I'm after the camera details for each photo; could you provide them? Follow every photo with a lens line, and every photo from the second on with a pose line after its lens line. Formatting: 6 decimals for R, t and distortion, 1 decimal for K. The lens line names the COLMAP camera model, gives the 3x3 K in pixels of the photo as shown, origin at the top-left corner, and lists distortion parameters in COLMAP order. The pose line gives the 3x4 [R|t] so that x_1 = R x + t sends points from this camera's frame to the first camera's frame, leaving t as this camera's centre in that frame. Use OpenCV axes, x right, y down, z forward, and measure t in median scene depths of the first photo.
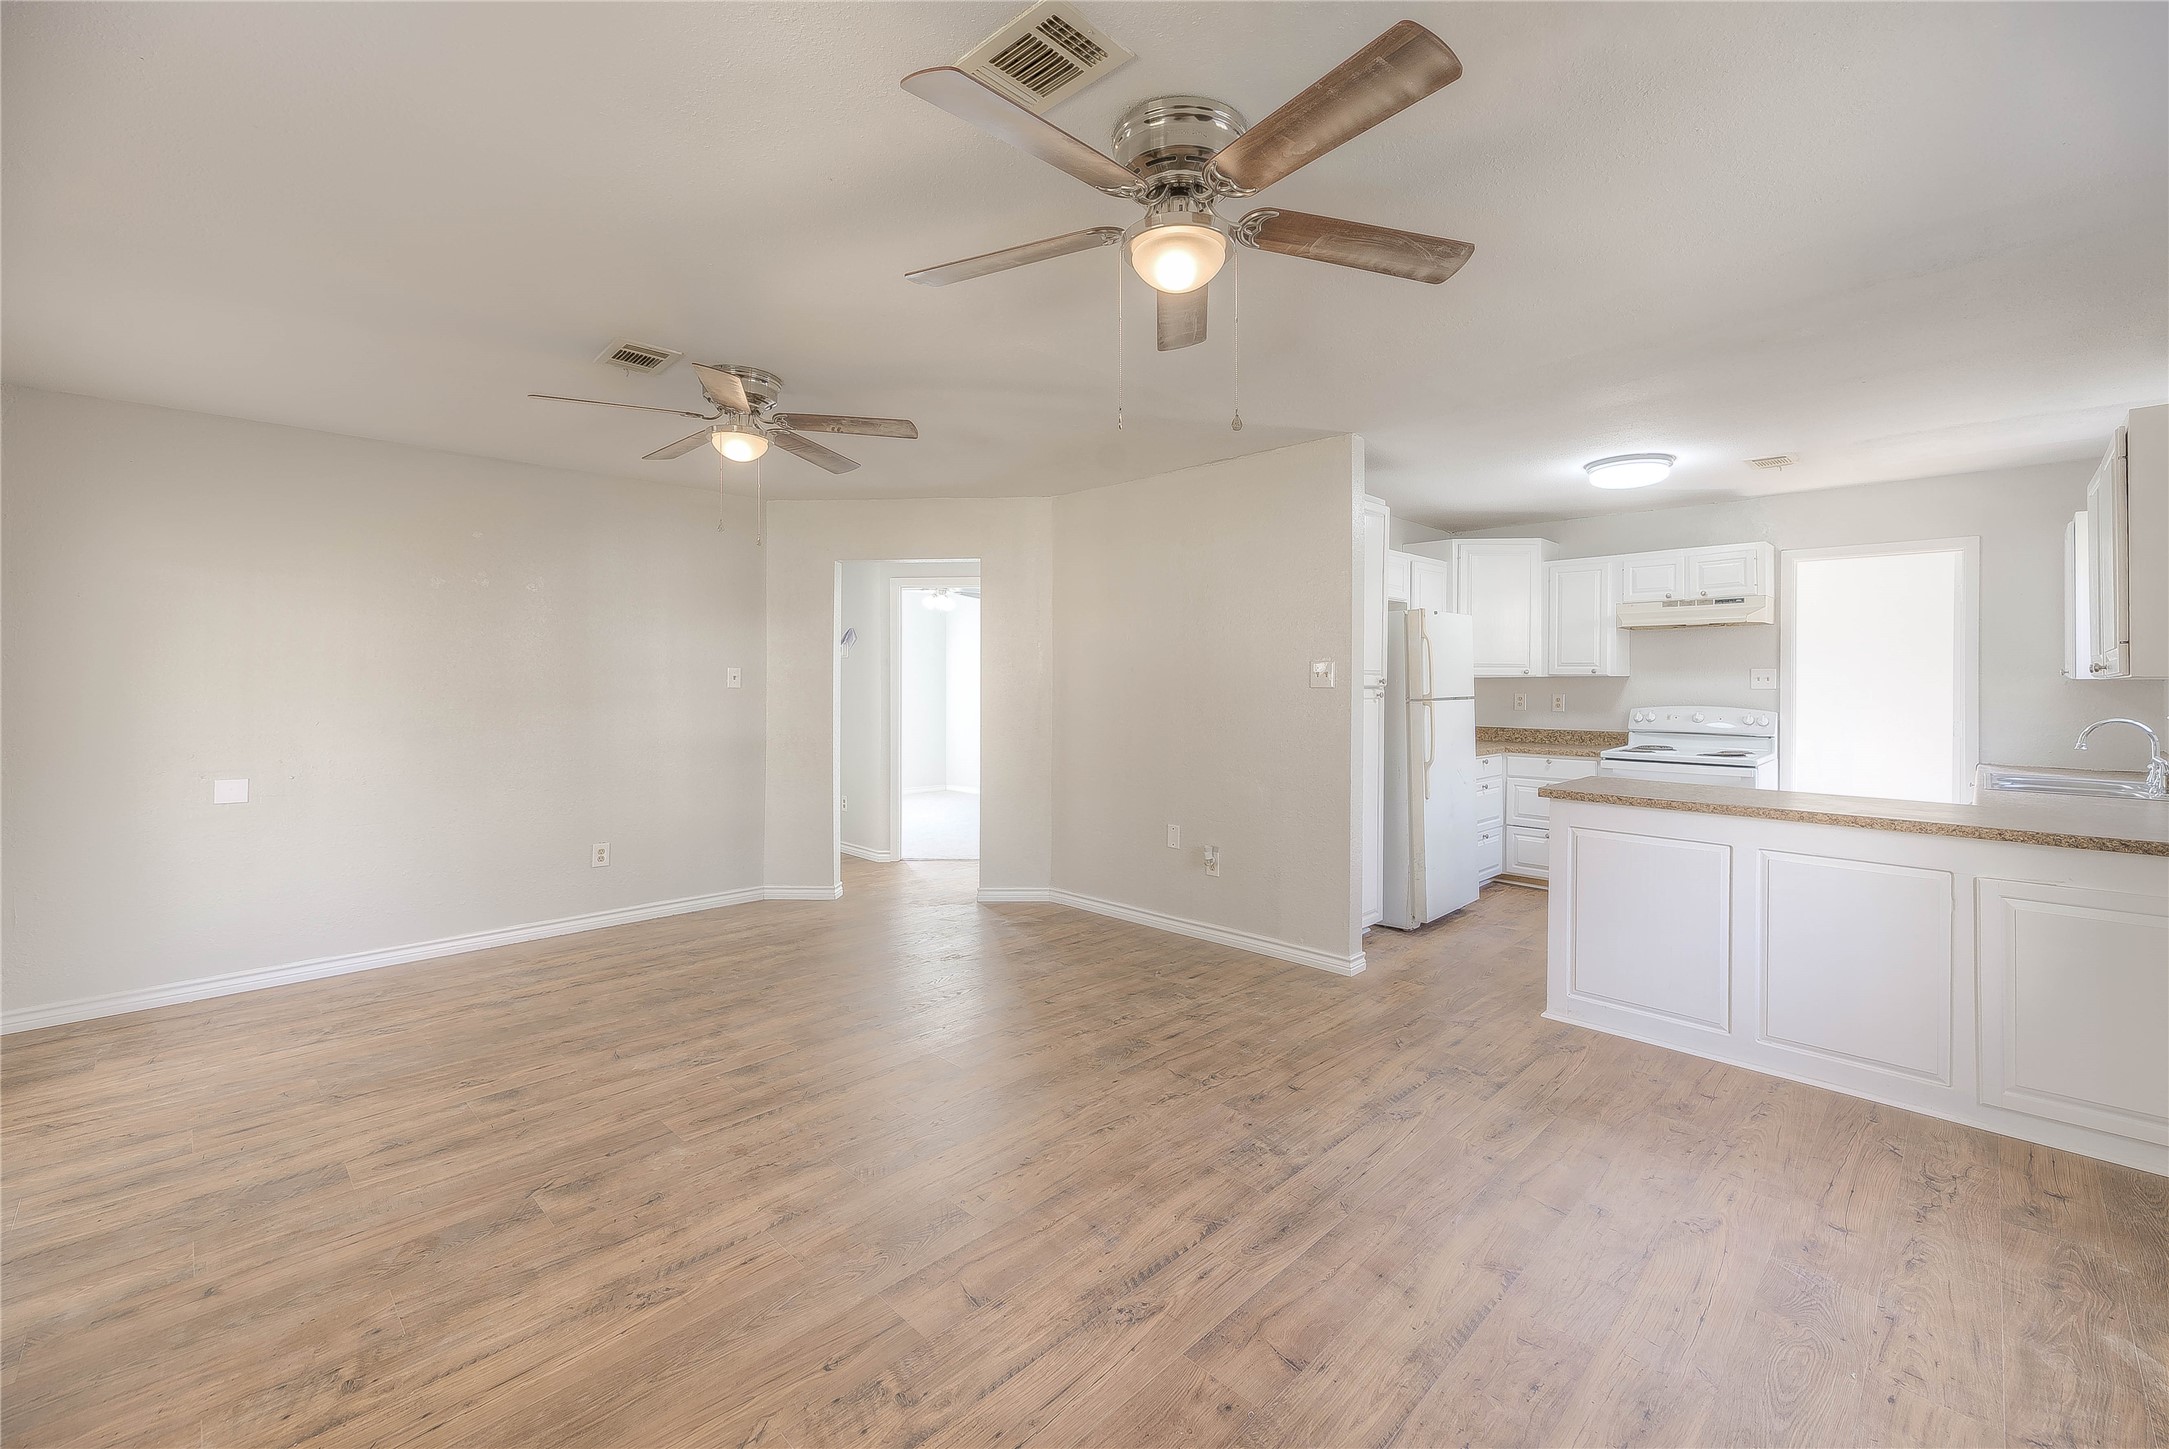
lens RADIAL K [[916.6, 0, 1125.4], [0, 916.6, 677.9], [0, 0, 1]] dist [0.001398, 0.000294]
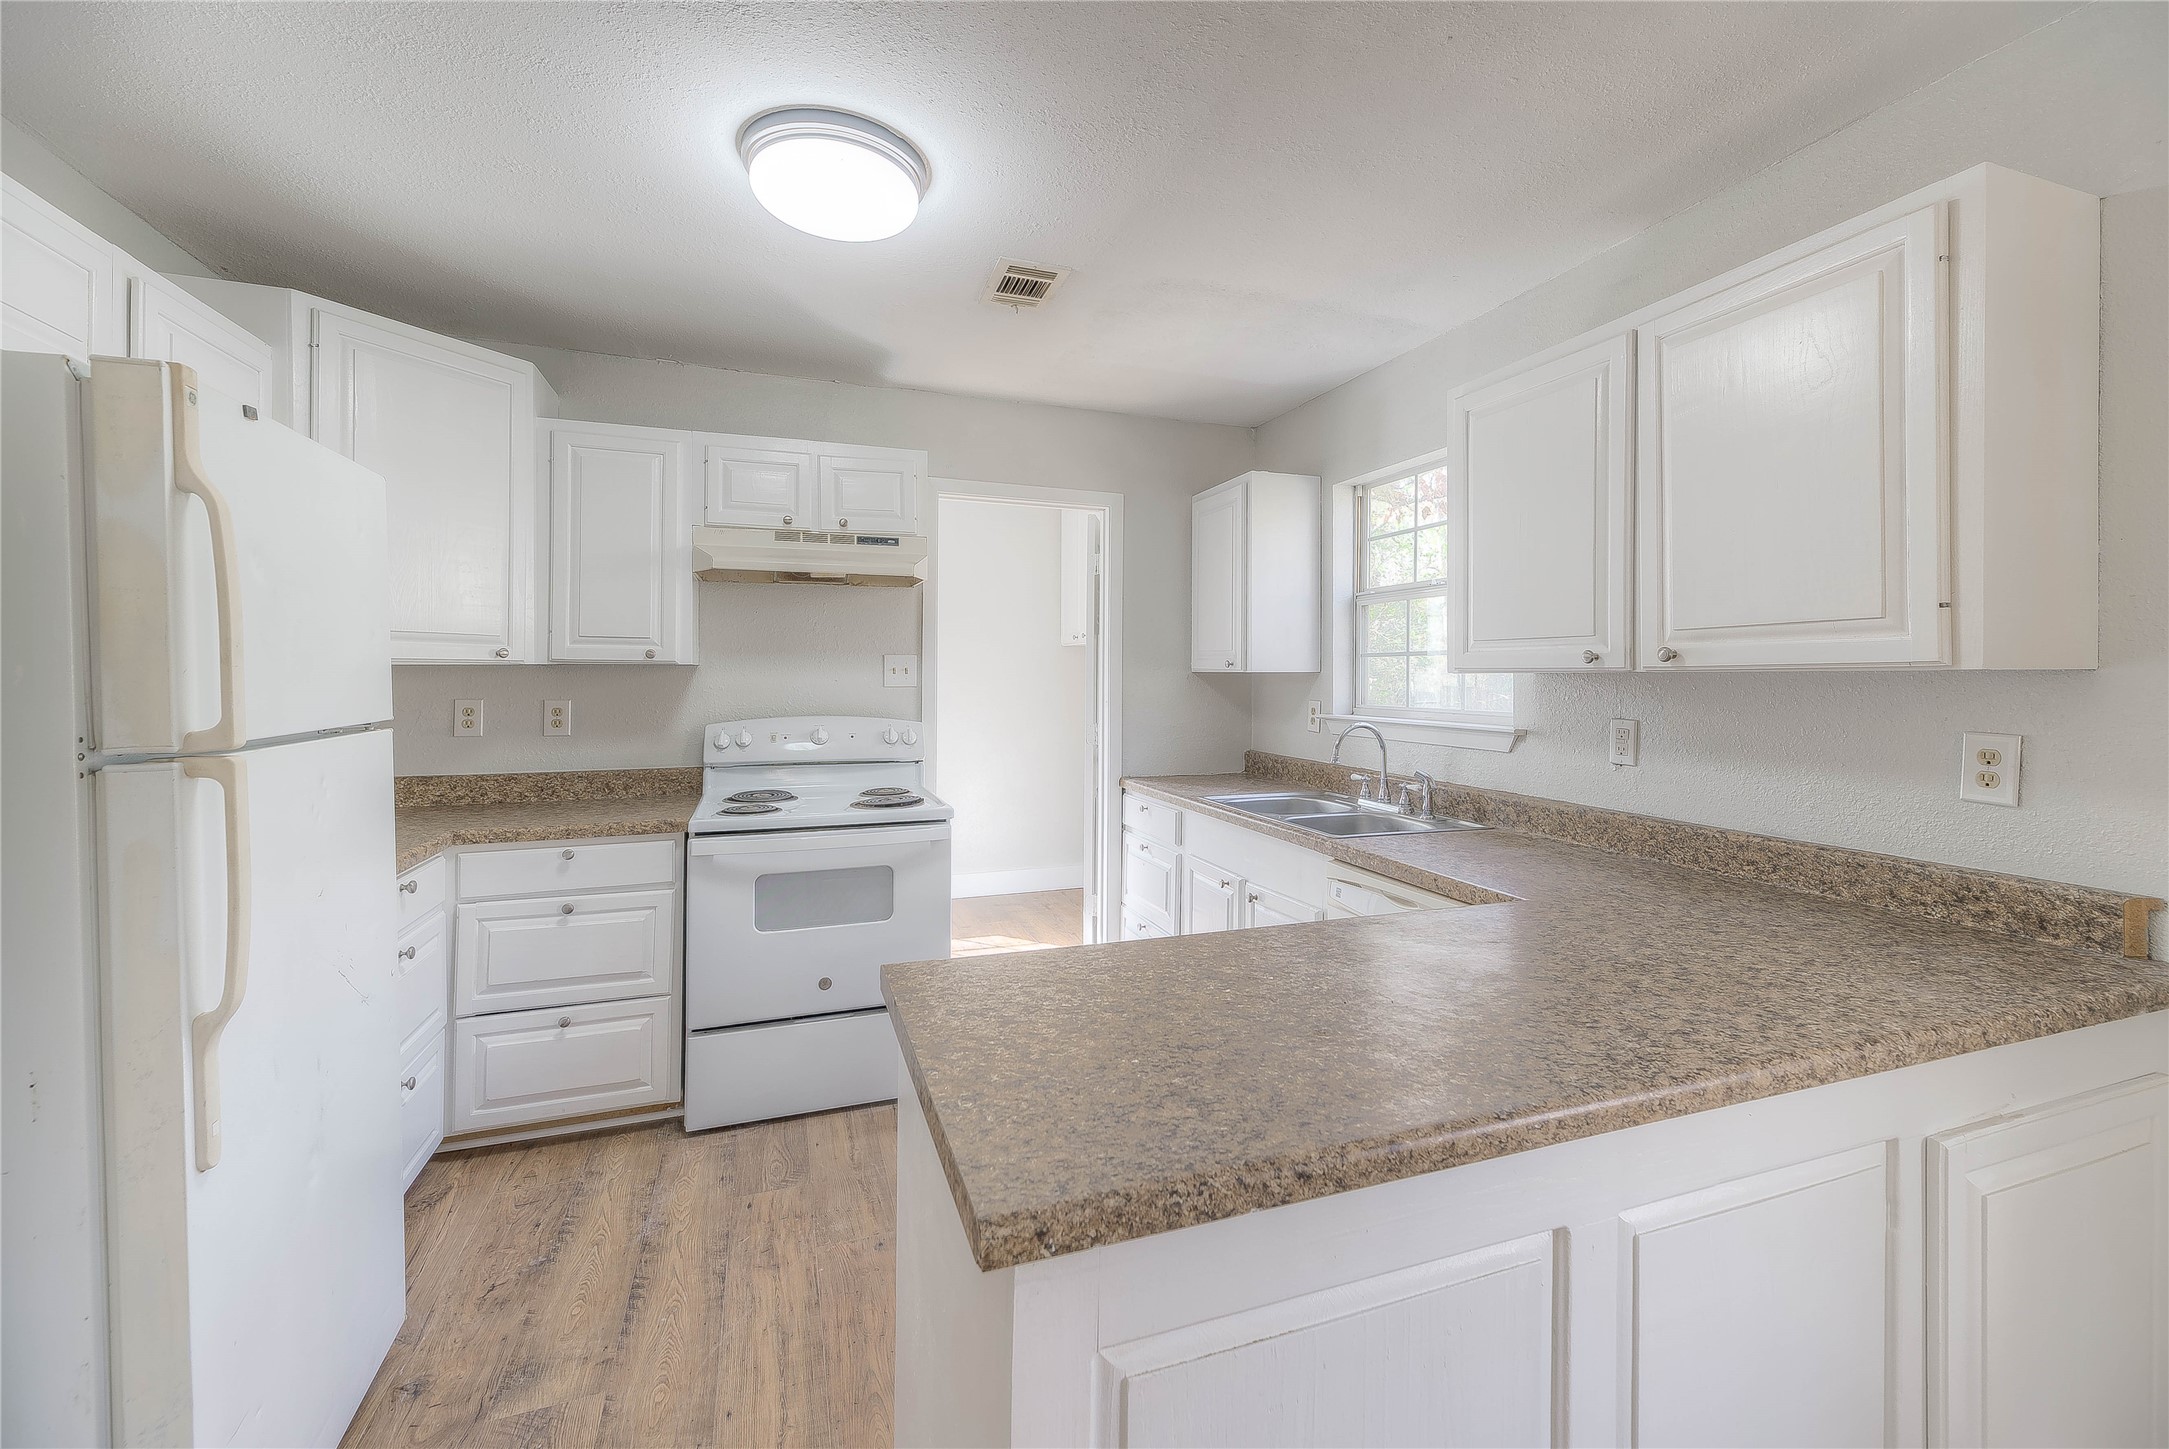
lens RADIAL K [[916.6, 0, 1125.4], [0, 916.6, 677.9], [0, 0, 1]] dist [0.001398, 0.000294]
pose [[0.441157, -0.004373, 0.897419, 0.182804], [-0.007699, 0.999933, 0.008657, -0.000682], [-0.897397, -0.010728, 0.441093, 0.565628]]
